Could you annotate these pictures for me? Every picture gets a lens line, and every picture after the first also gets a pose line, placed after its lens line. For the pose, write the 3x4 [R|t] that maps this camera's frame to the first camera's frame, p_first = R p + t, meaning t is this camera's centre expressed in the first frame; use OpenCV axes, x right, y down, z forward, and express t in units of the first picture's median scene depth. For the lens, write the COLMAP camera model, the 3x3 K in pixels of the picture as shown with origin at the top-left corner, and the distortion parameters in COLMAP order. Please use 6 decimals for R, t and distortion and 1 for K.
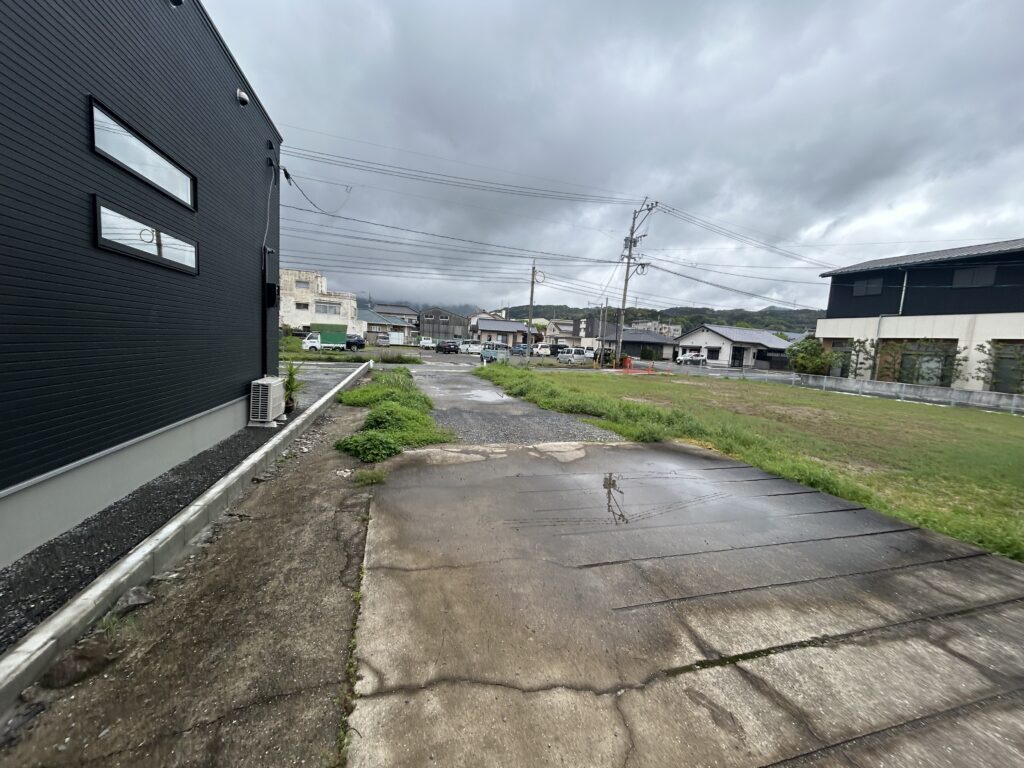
lens RADIAL K [[412.3, 0, 514.5], [0, 412.3, 382.8], [0, 0, 1]] dist [-0.000470, 0.000180]
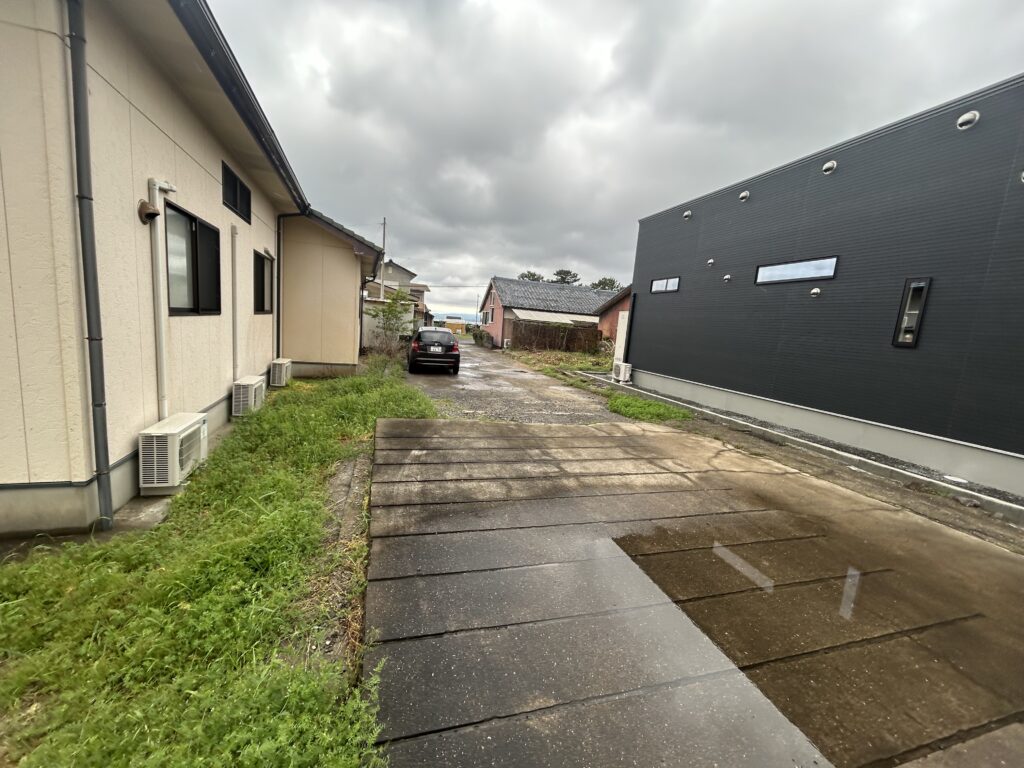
lens RADIAL K [[412.3, 0, 514.0], [0, 412.3, 381.2], [0, 0, 1]] dist [-0.000470, 0.000180]
pose [[-0.989634, -0.139894, -0.032475, 1.397012], [-0.143609, 0.962074, 0.231927, -0.186097], [-0.001202, 0.234187, -0.972191, 2.812947]]
